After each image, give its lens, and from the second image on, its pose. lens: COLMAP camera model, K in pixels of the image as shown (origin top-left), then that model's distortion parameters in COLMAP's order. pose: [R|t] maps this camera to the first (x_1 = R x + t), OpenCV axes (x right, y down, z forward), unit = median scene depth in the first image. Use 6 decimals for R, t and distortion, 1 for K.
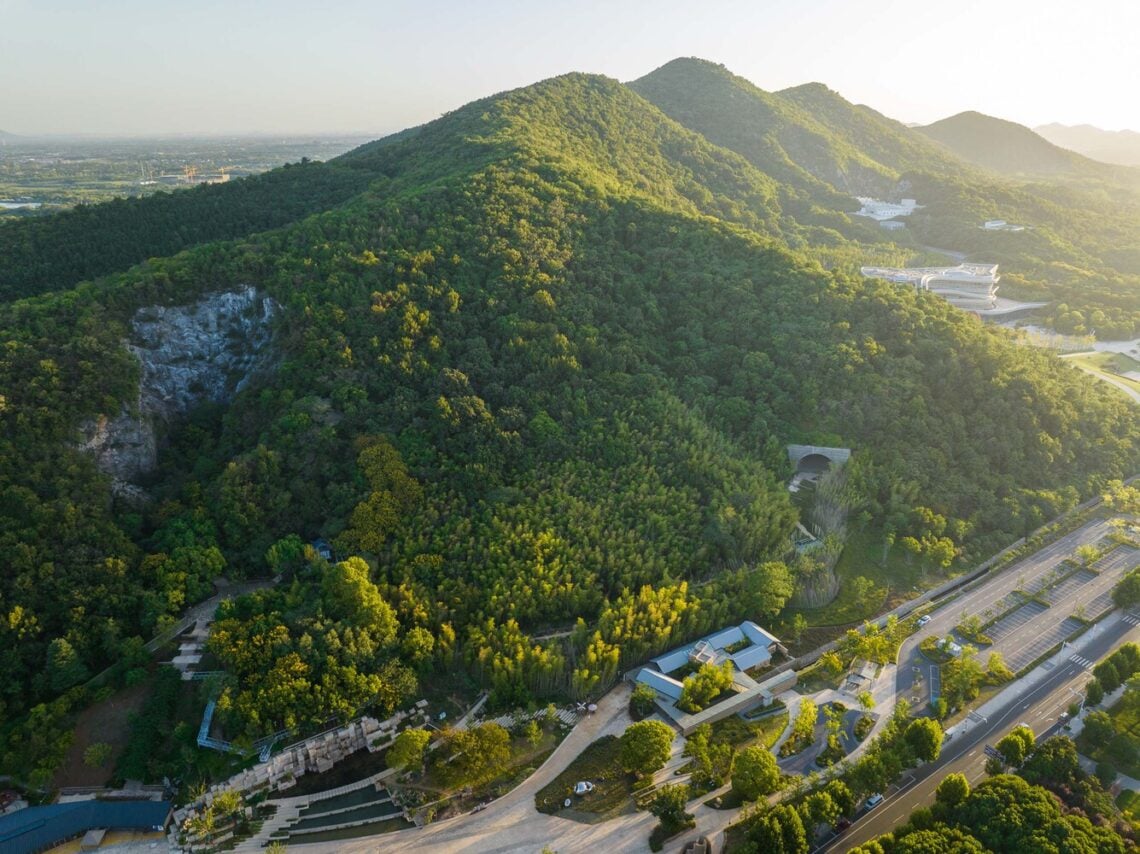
lens RADIAL K [[804.9, 0, 570.0], [0, 804.9, 427.0], [0, 0, 1]] dist [-0.027407, 0.000097]
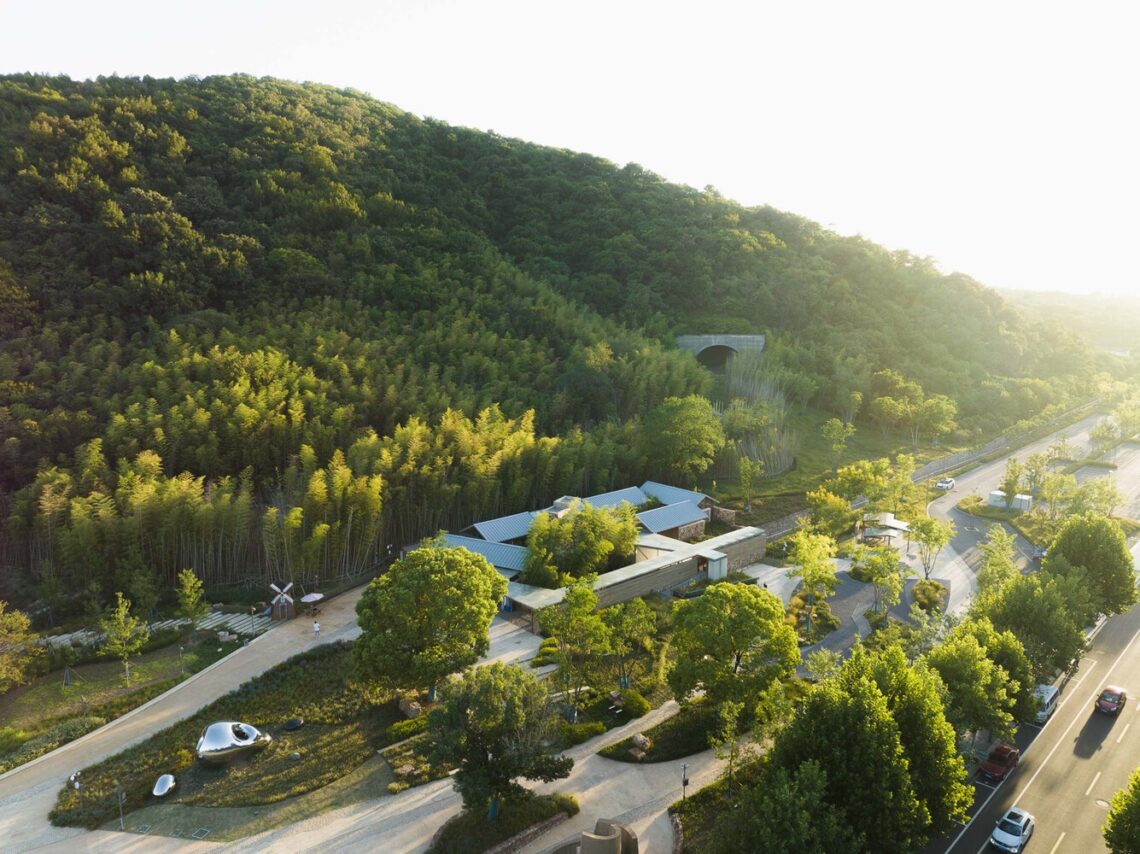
lens RADIAL K [[804.9, 0, 570.0], [0, 804.9, 427.0], [0, 0, 1]] dist [-0.027407, 0.000097]
pose [[0.983297, -0.021702, 0.180710, 0.080569], [0.055859, 0.980934, -0.186138, 0.329281], [-0.173225, 0.193123, 0.965762, 0.537637]]
